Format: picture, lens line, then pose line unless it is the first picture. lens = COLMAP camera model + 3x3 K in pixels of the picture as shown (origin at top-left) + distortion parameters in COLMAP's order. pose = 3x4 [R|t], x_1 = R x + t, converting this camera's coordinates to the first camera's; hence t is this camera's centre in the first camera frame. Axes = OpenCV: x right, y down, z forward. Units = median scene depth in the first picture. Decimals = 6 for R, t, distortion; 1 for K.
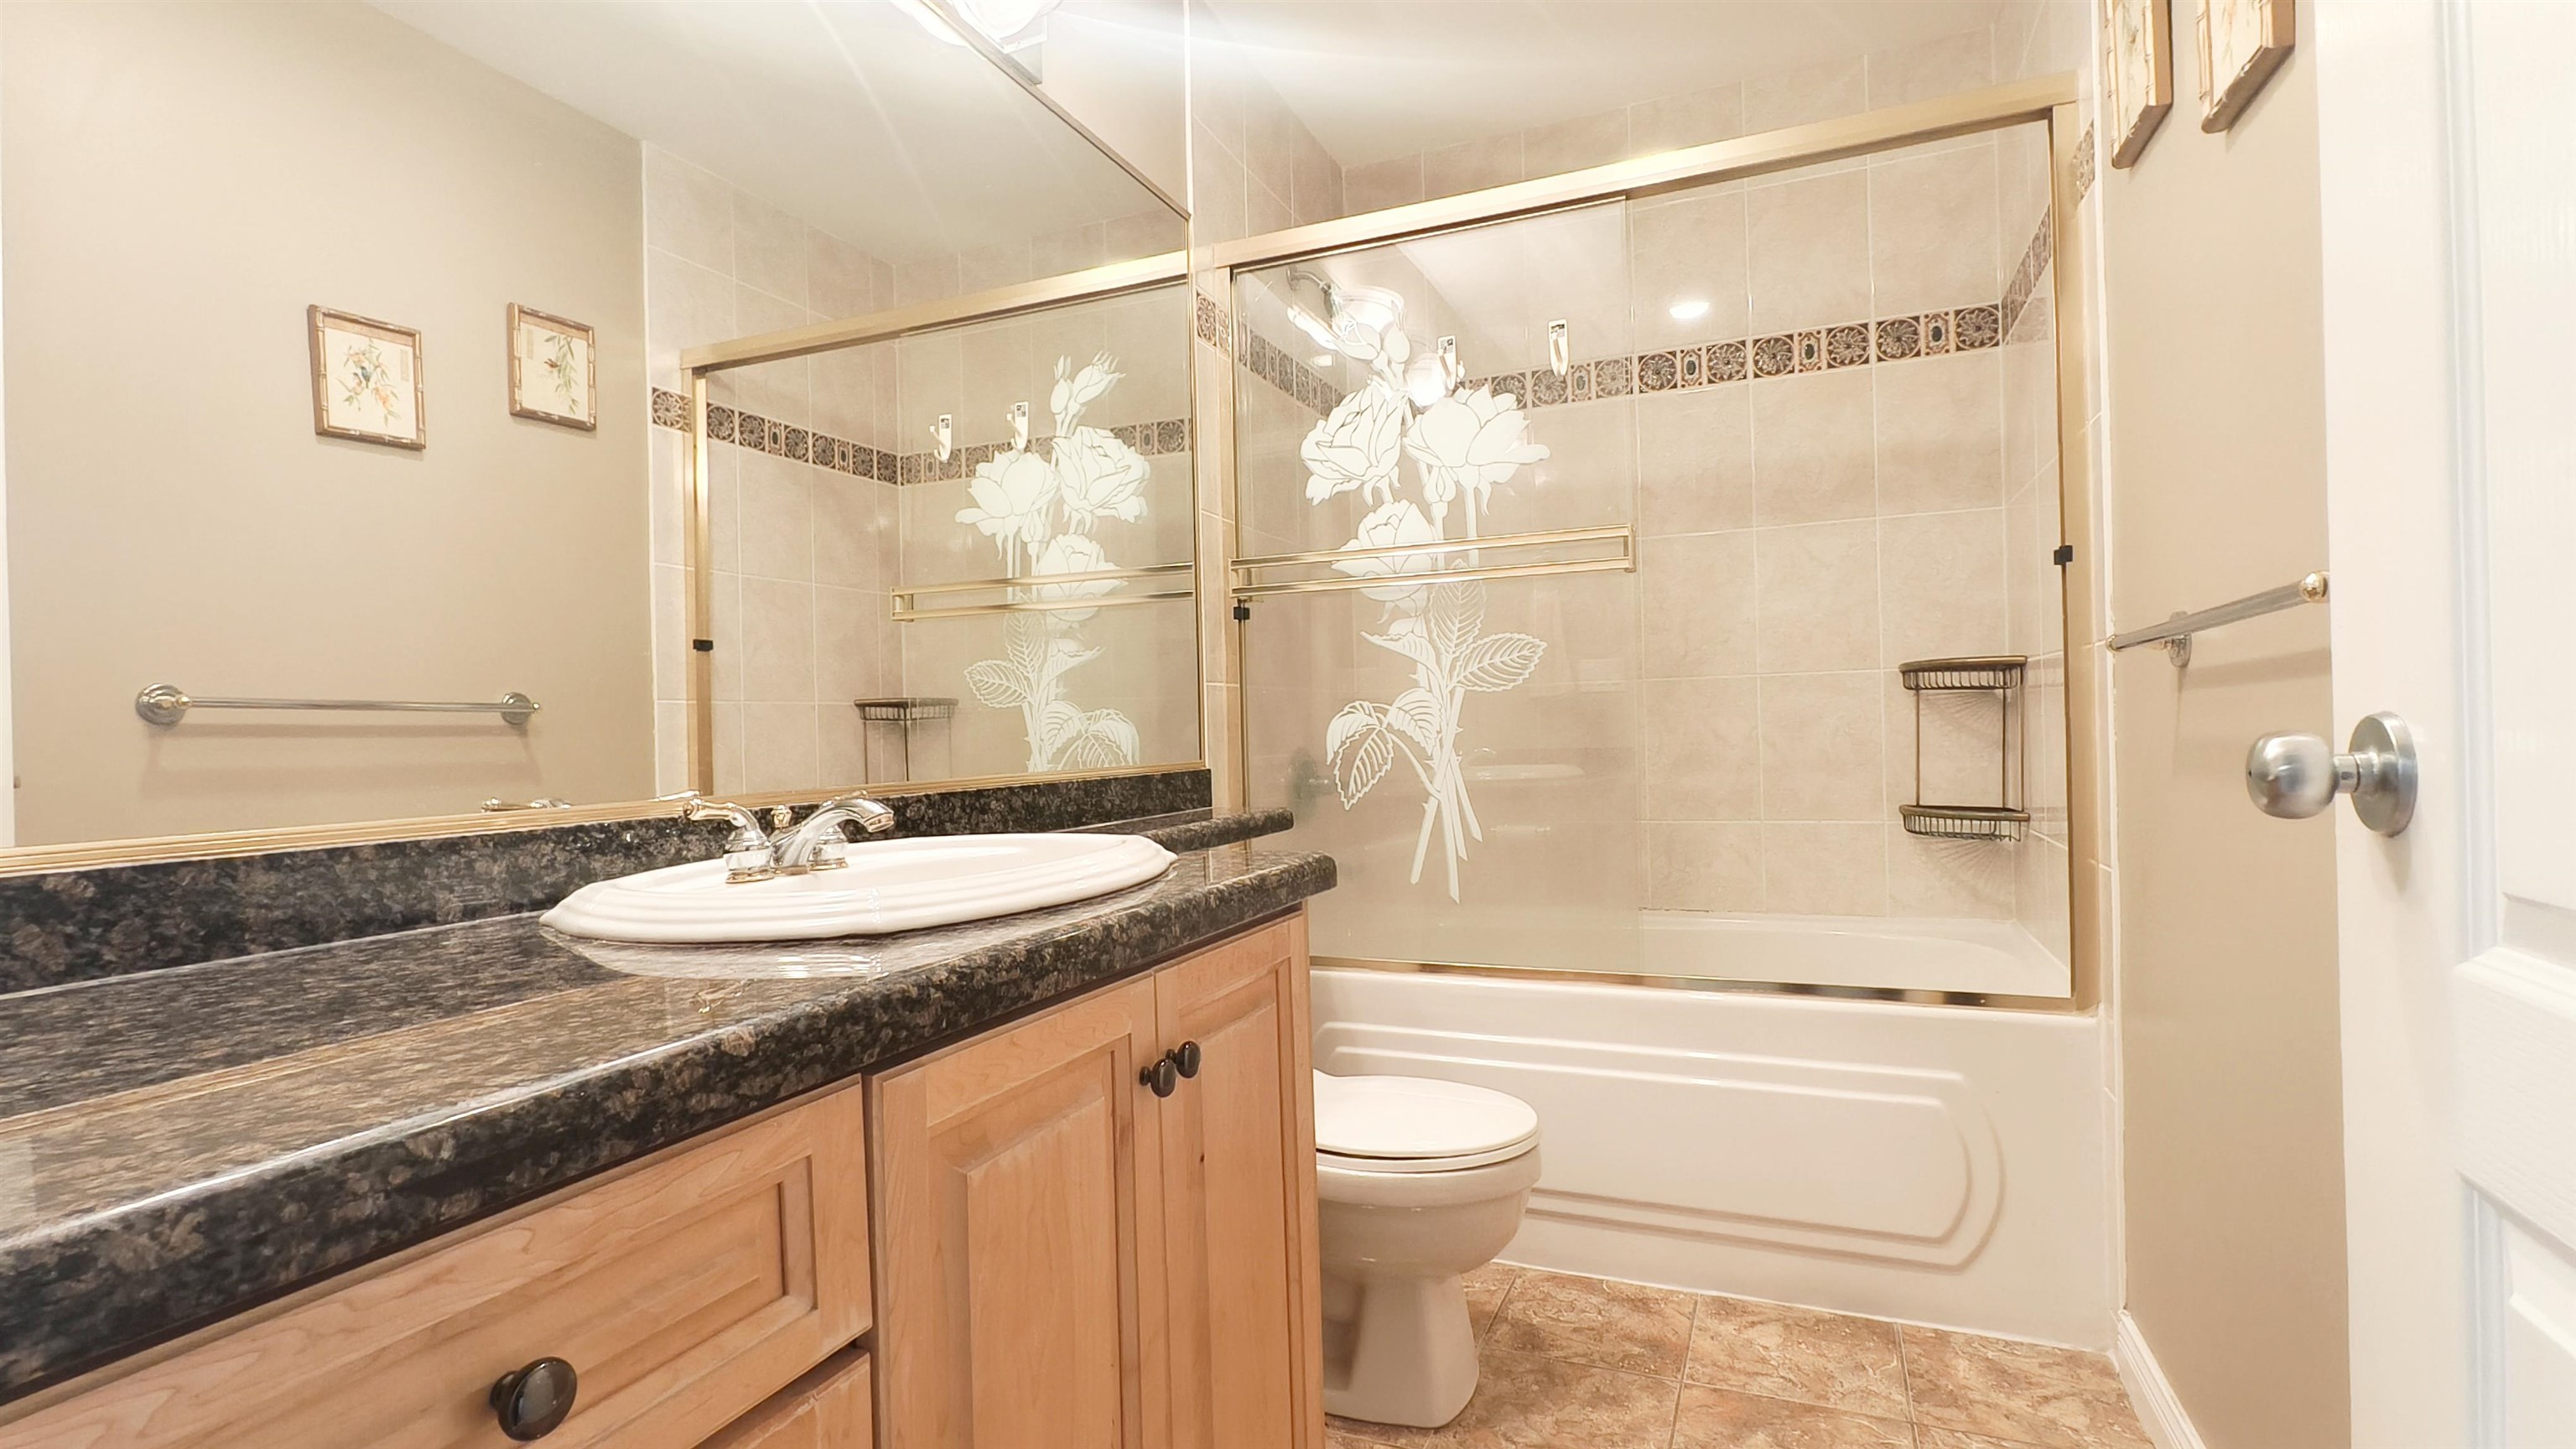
lens RADIAL K [[1187.3, 0, 1296.7], [0, 1187.3, 729.2], [0, 0, 1]] dist [-0.004378, -0.000364]
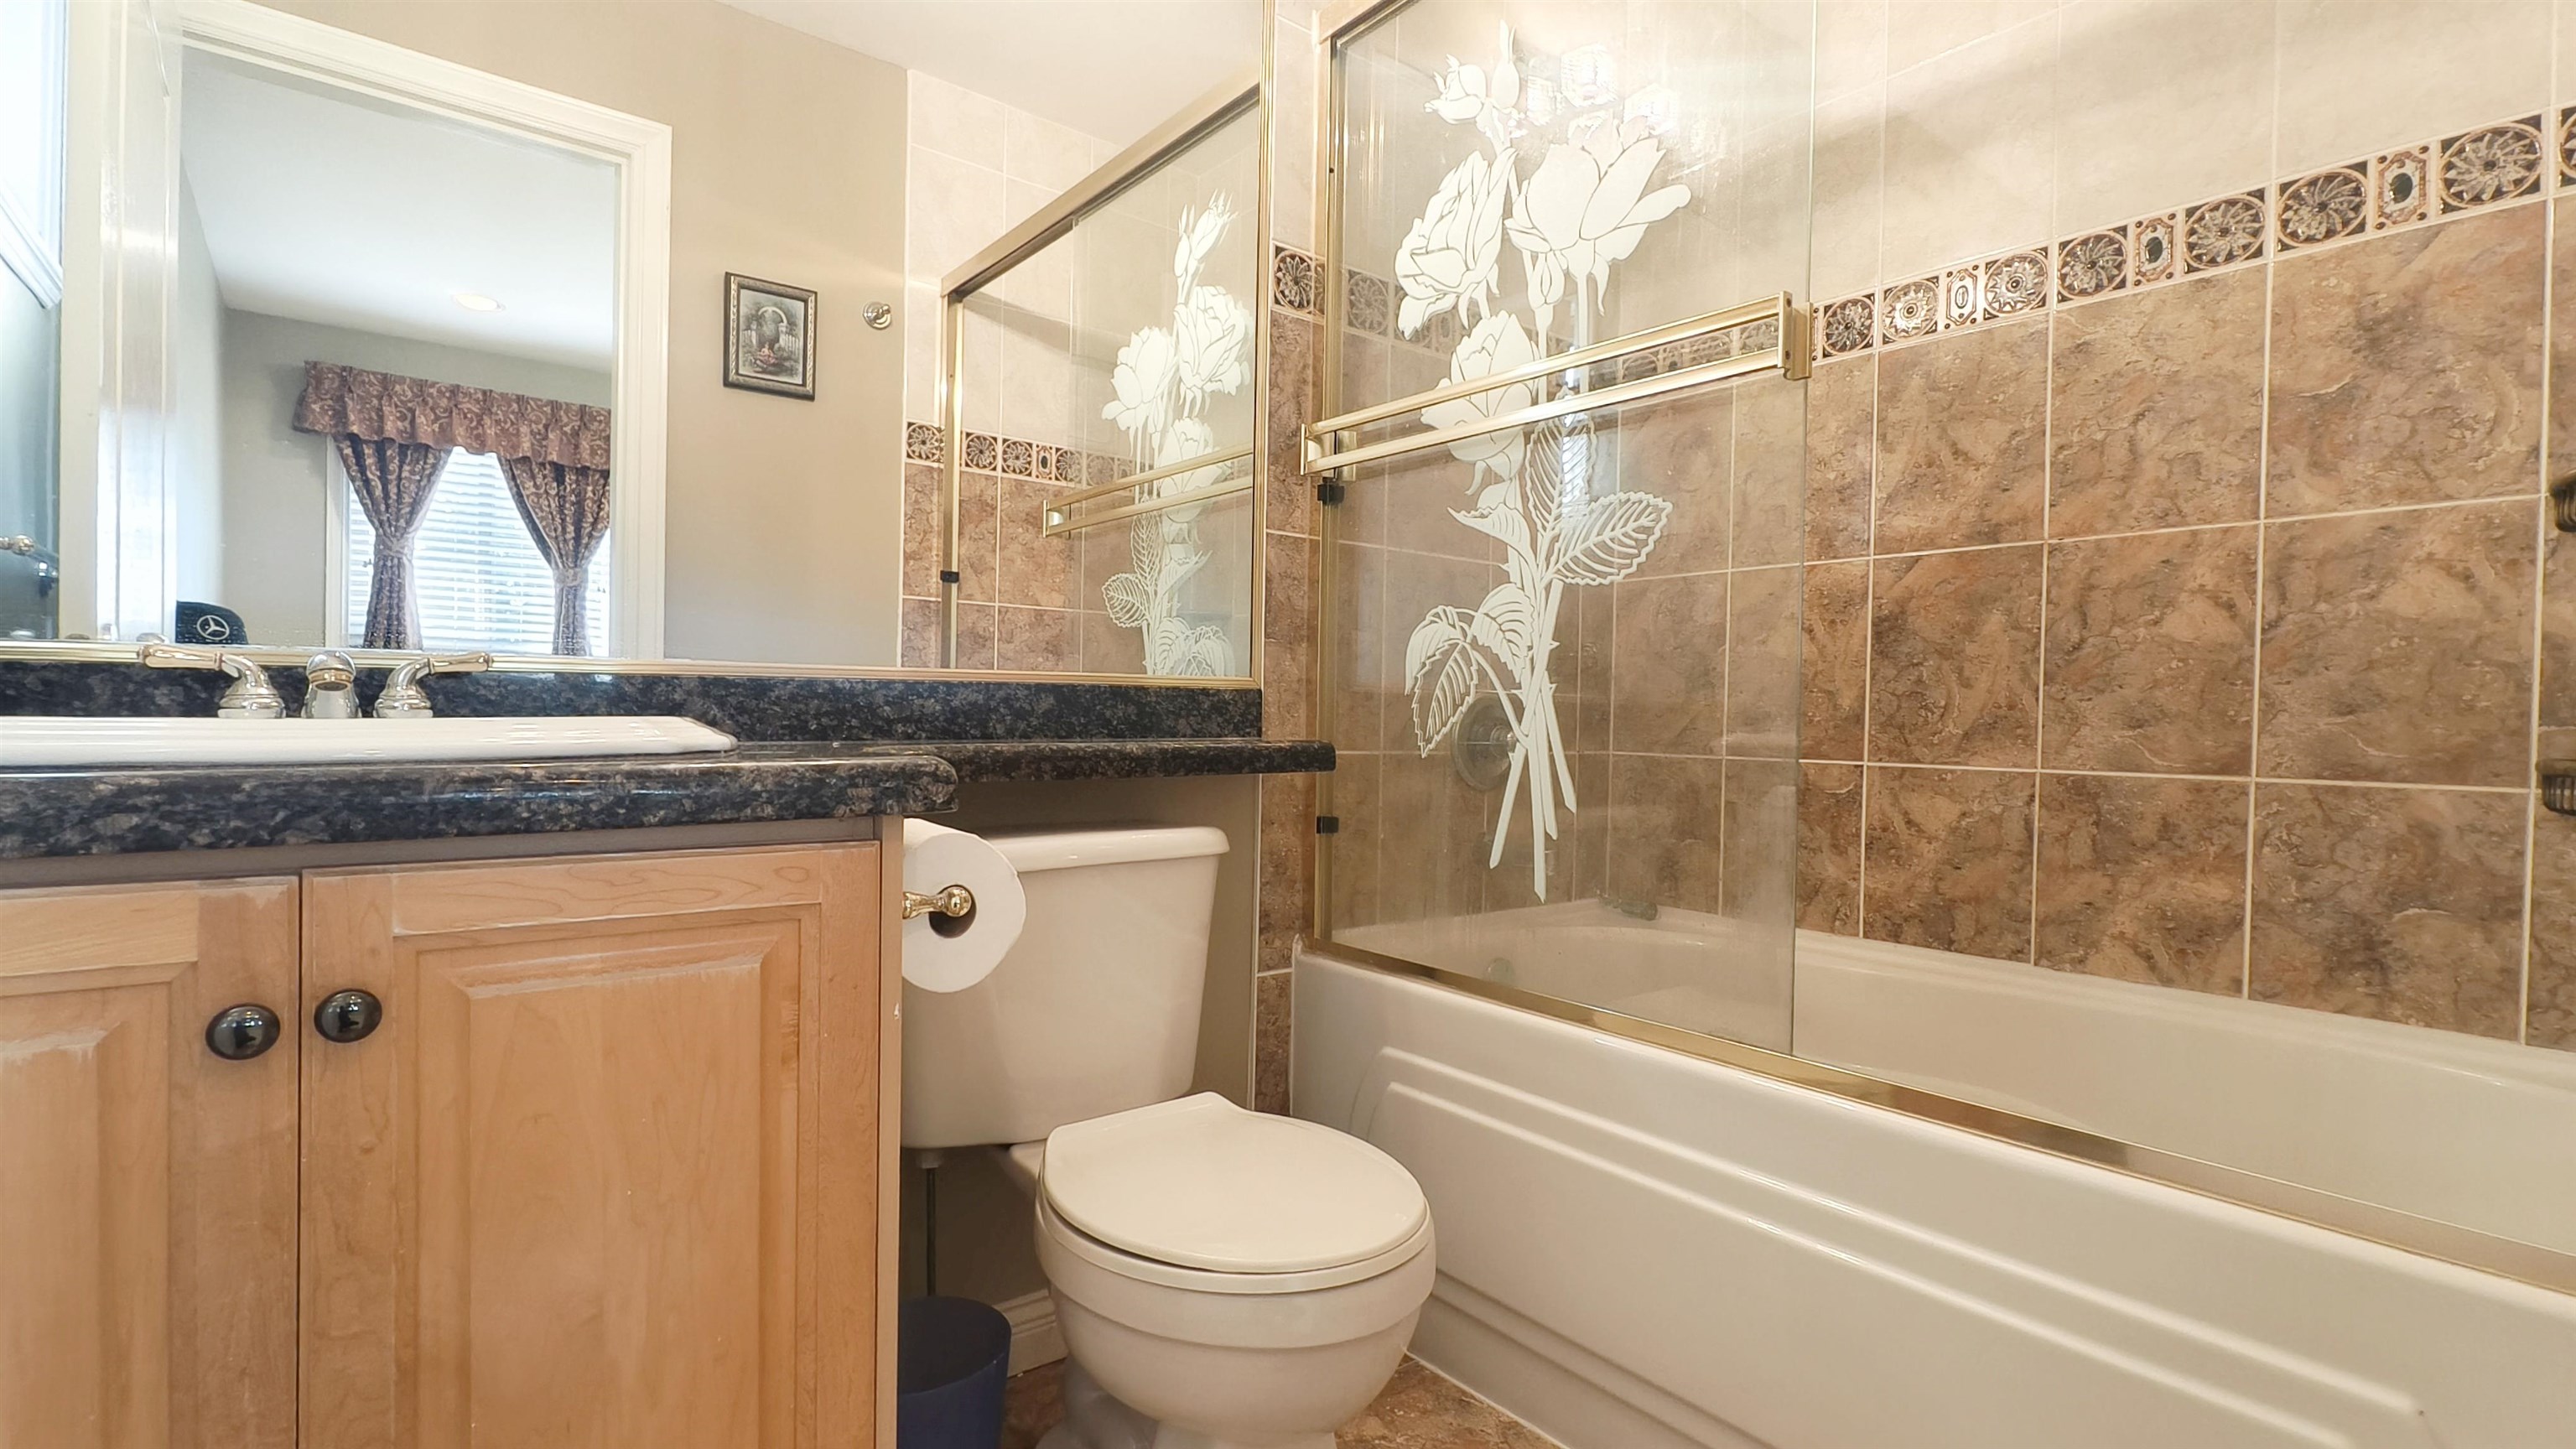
lens RADIAL K [[1187.3, 0, 1289.7], [0, 1187.3, 721.9], [0, 0, 1]] dist [-0.004378, -0.000364]
pose [[0.881263, 0.040447, -0.470893, 0.312767], [-0.036303, 0.999181, 0.017884, 0.036555], [0.471231, 0.001334, 0.882009, 0.334589]]
